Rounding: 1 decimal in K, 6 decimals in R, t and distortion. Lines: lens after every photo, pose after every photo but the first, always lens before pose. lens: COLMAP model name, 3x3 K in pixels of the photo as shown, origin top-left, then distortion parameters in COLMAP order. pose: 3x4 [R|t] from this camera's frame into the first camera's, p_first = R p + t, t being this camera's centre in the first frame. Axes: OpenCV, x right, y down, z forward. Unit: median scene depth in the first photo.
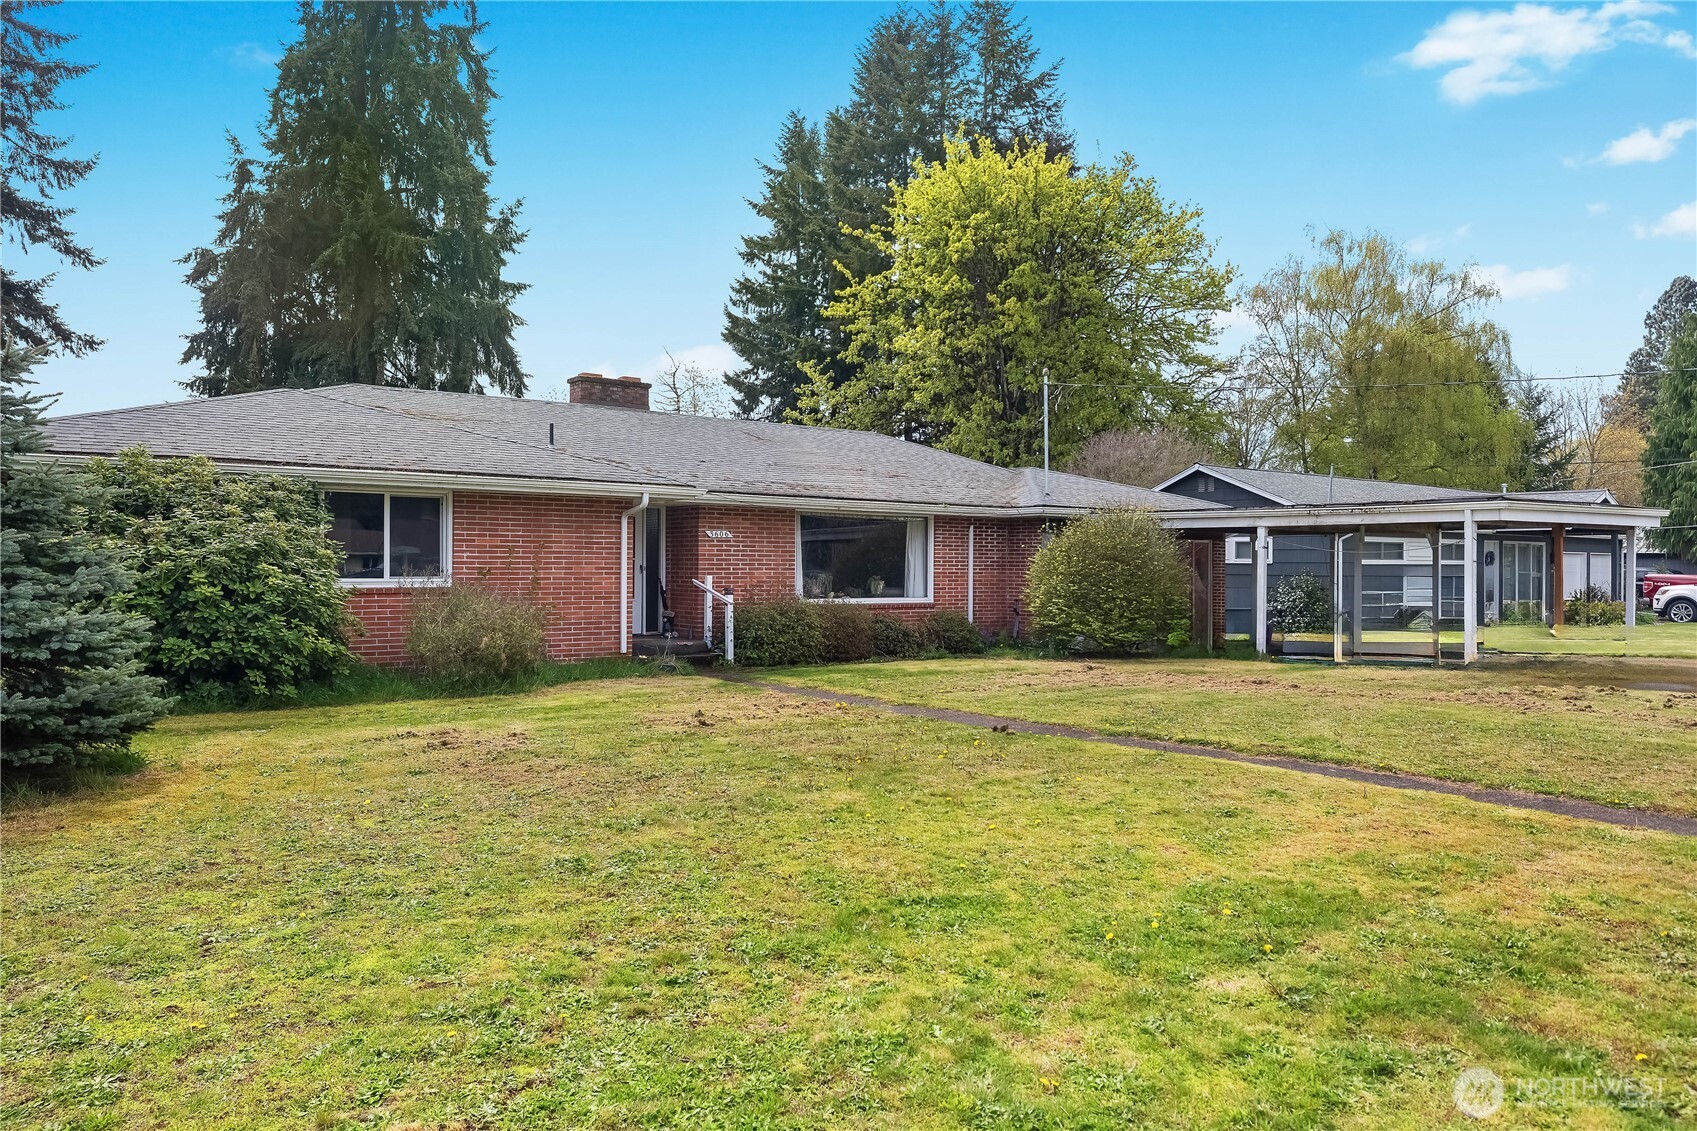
lens RADIAL K [[1136.5, 0, 849.0], [0, 1136.5, 565.8], [0, 0, 1]] dist [-0.004875, -0.005501]
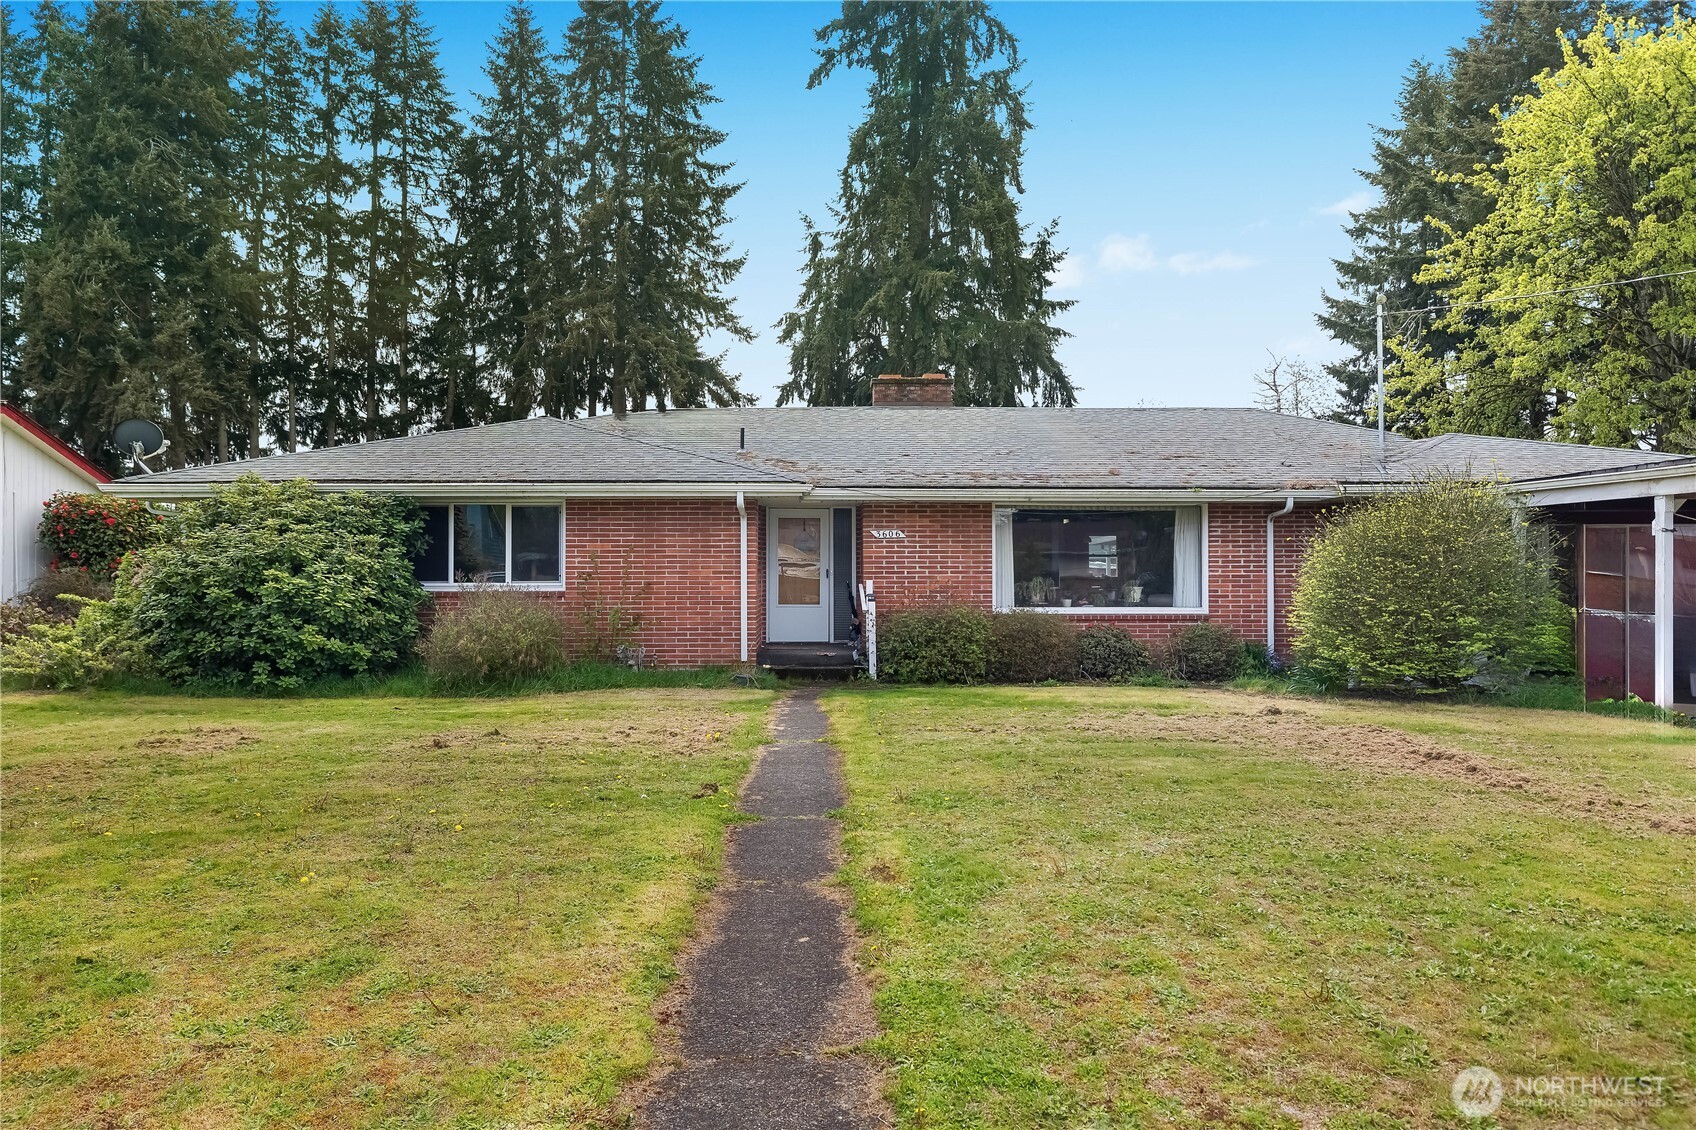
lens RADIAL K [[1056.0, 0, 846.5], [0, 1056.0, 567.6], [0, 0, 1]] dist [-0.003852, 0.003314]
pose [[0.801068, -0.008953, -0.598507, 0.134927], [0.005584, 0.999956, -0.007484, 0.001867], [0.598548, 0.002653, 0.801083, 0.114861]]
